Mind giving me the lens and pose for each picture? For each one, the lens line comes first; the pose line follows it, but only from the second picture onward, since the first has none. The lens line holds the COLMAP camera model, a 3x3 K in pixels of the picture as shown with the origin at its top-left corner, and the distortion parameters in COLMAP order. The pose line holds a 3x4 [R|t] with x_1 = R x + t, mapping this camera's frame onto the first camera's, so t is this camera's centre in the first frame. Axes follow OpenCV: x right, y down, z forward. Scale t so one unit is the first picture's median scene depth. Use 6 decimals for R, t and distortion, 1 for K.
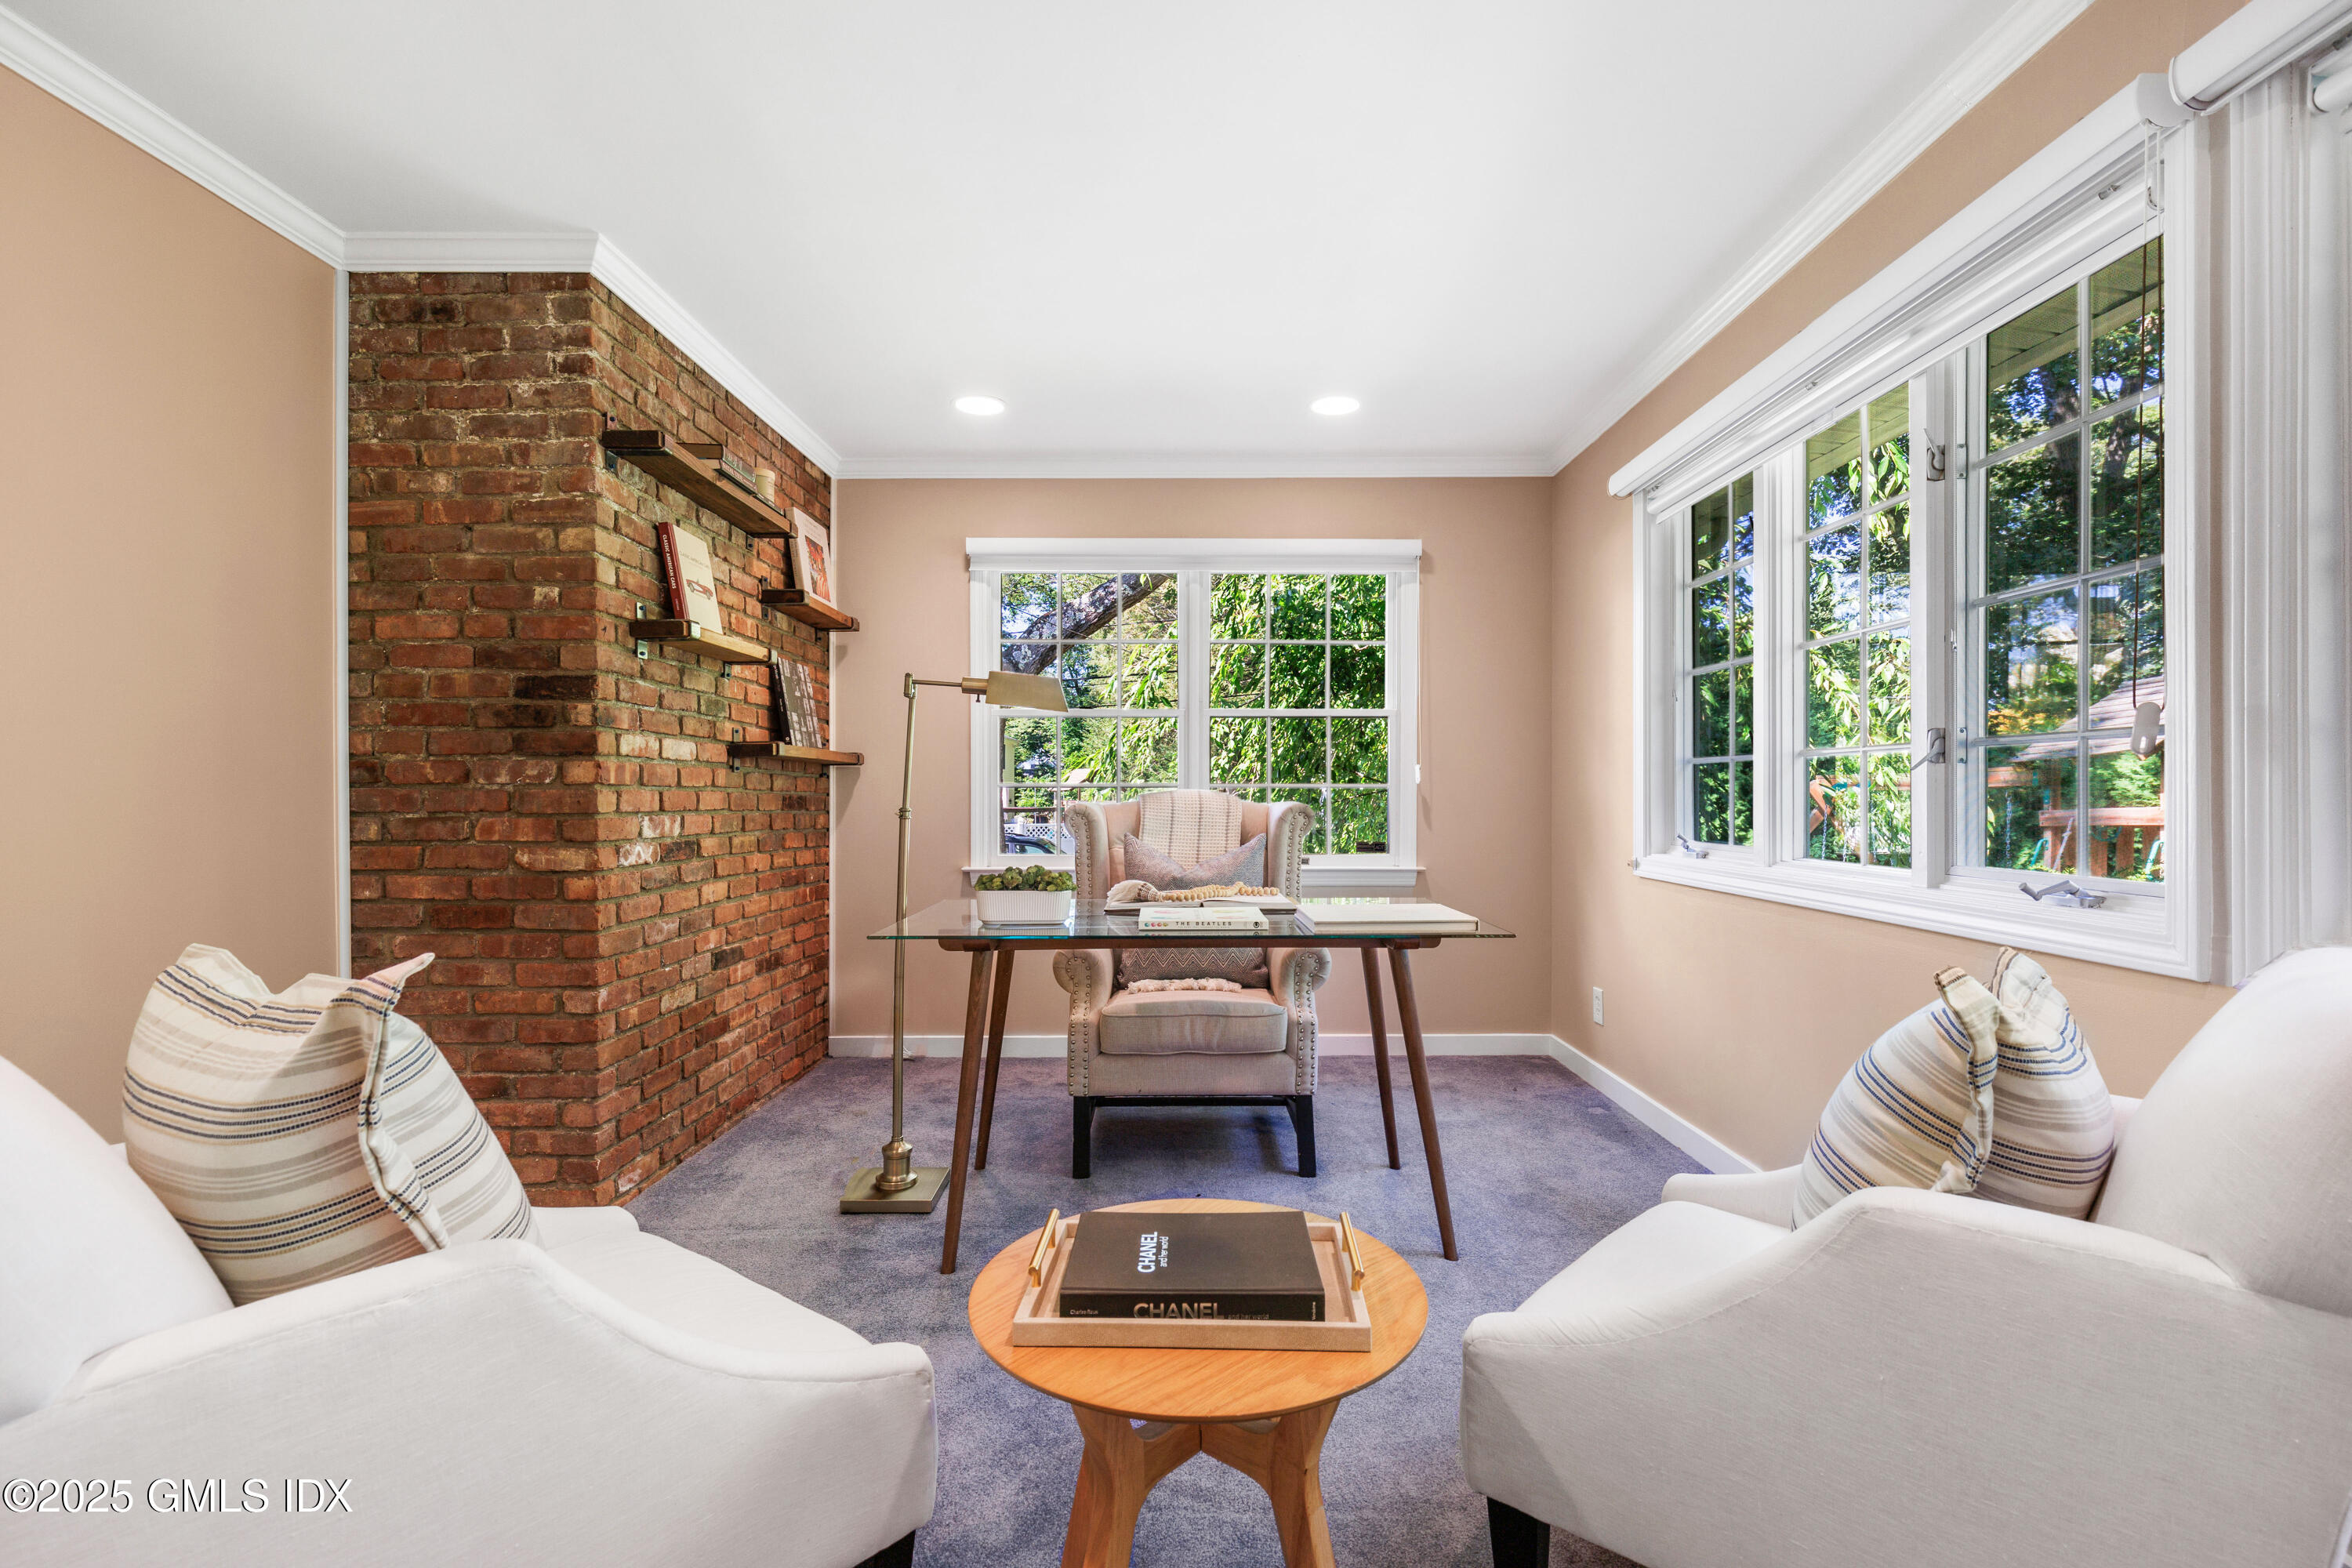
lens RADIAL K [[1065.3, 0, 1177.5], [0, 1065.3, 786.8], [0, 0, 1]] dist [0.003502, -0.002016]
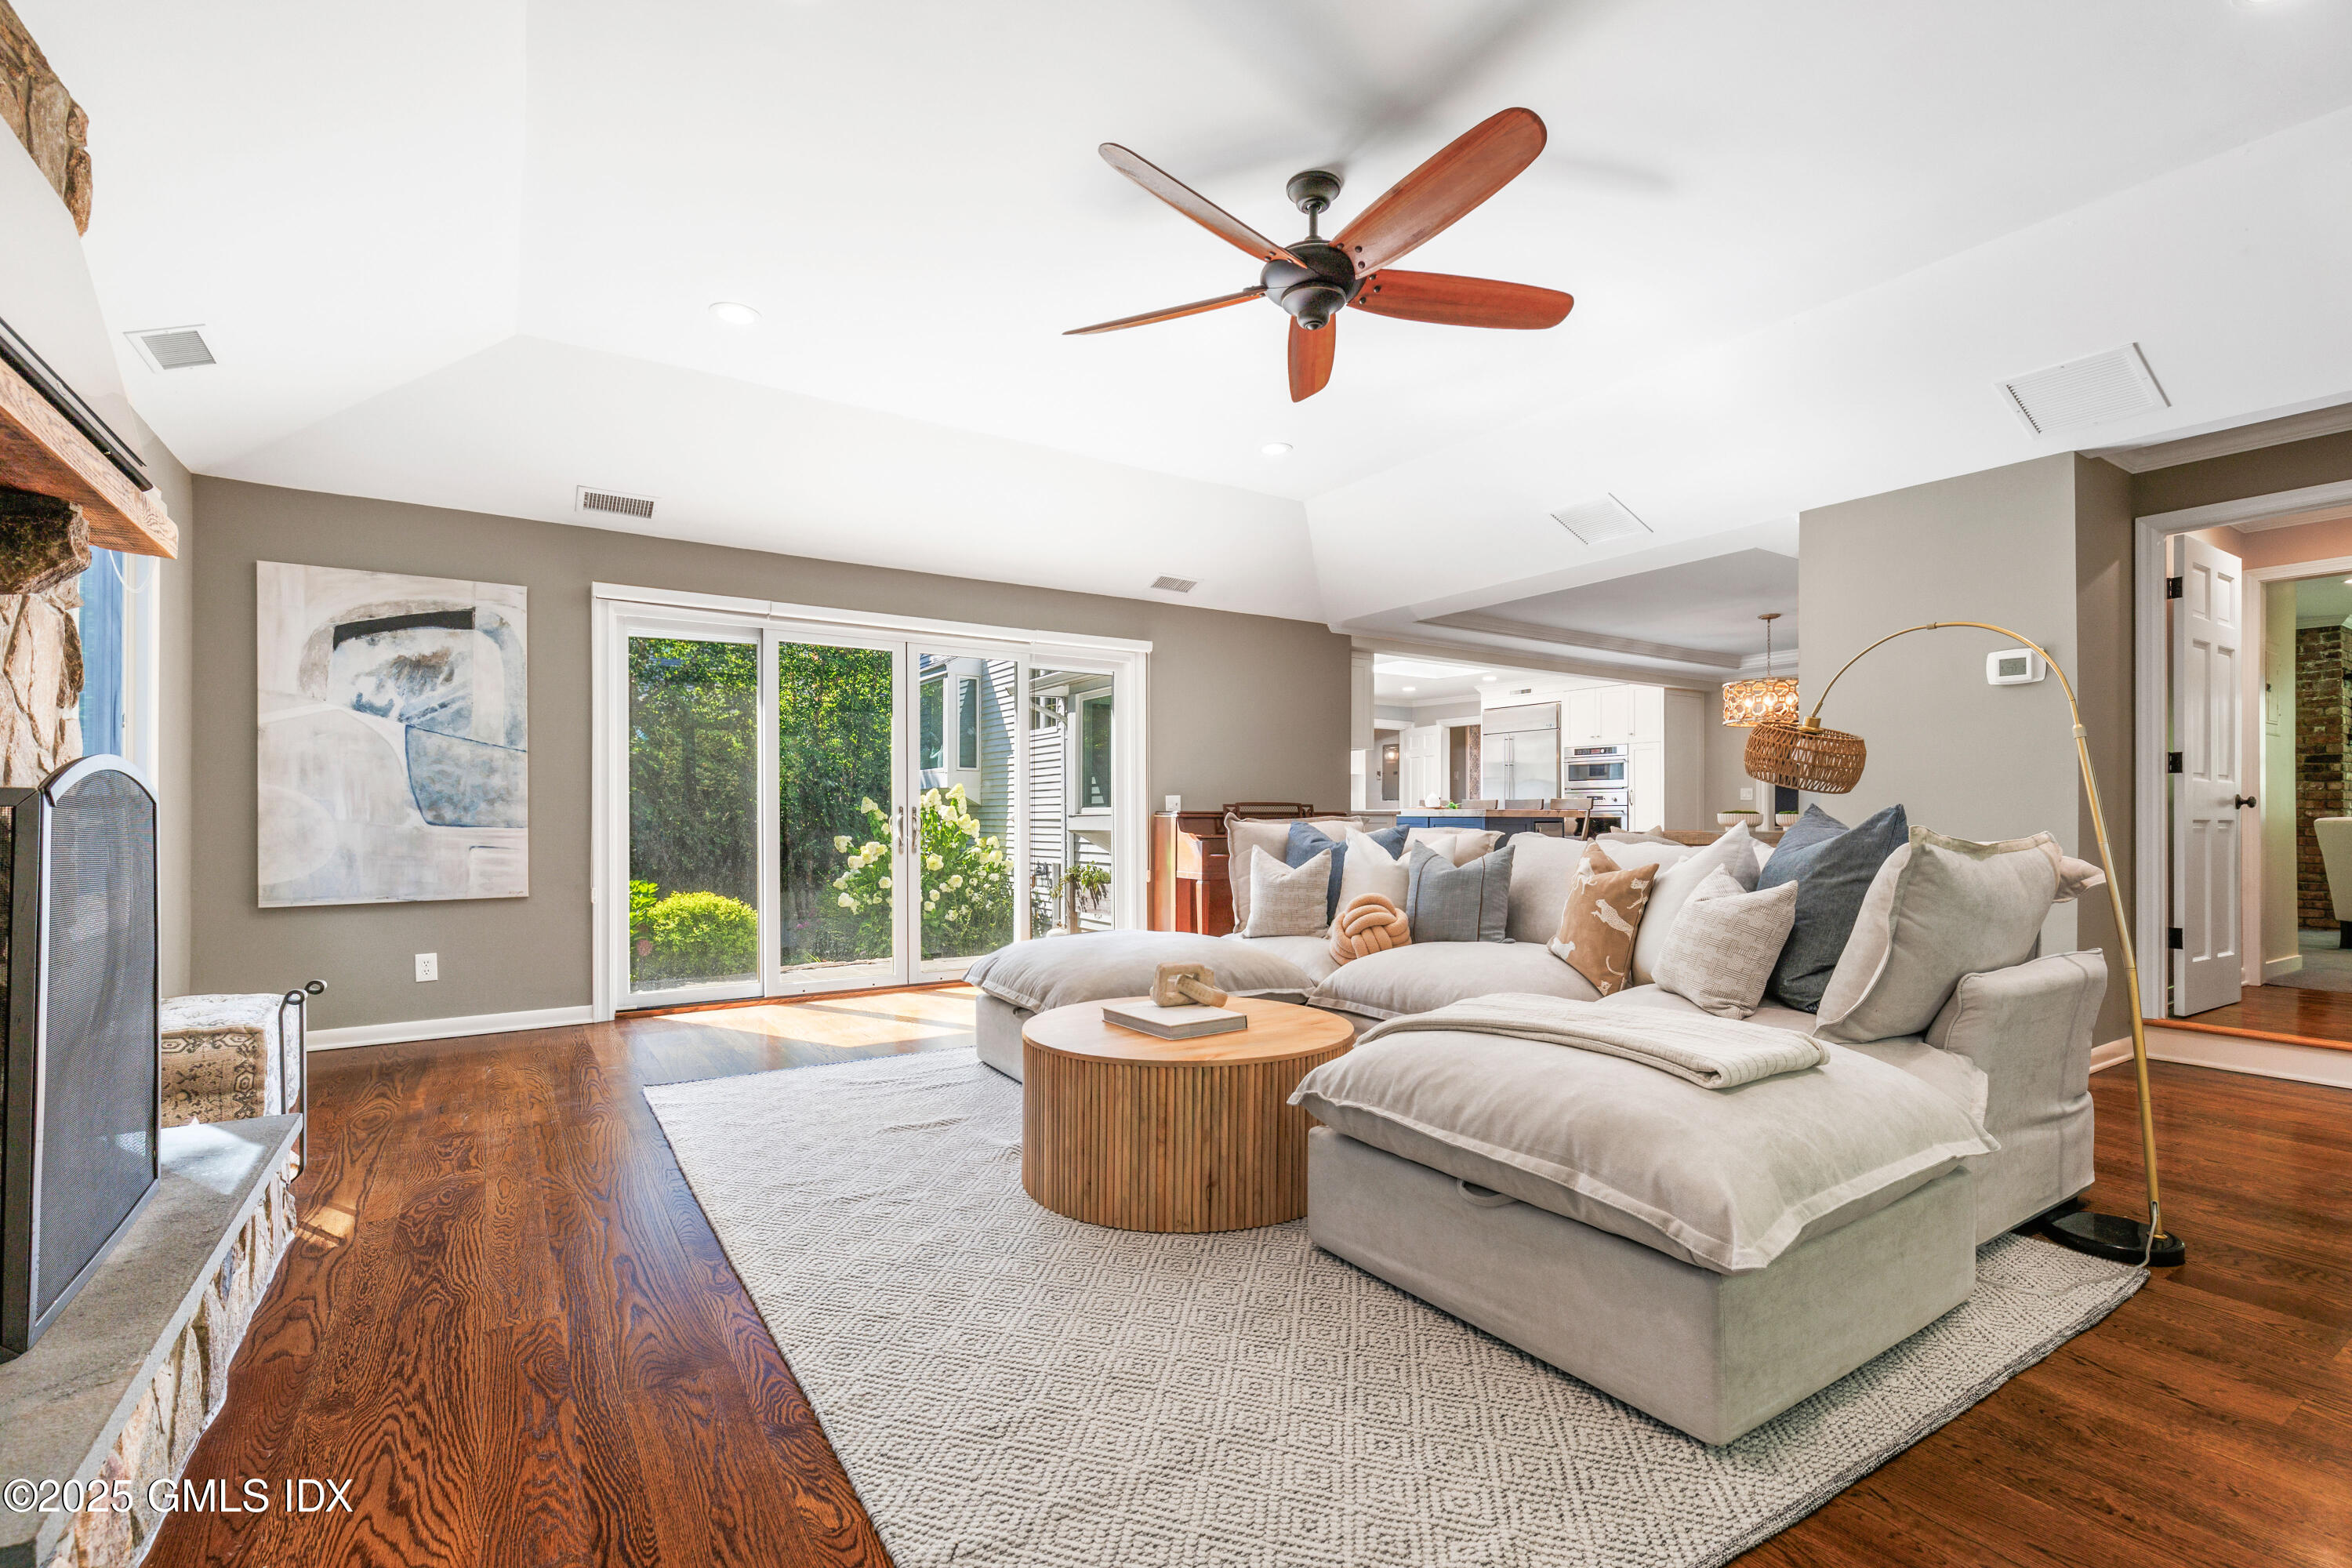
lens RADIAL K [[1065.3, 0, 1181.9], [0, 1065.3, 799.0], [0, 0, 1]] dist [0.003502, -0.002016]
pose [[0.557233, -0.007536, -0.830322, 0.143461], [0.002071, 0.999968, -0.007686, 0.041098], [0.830354, 0.002563, 0.557231, -3.502081]]
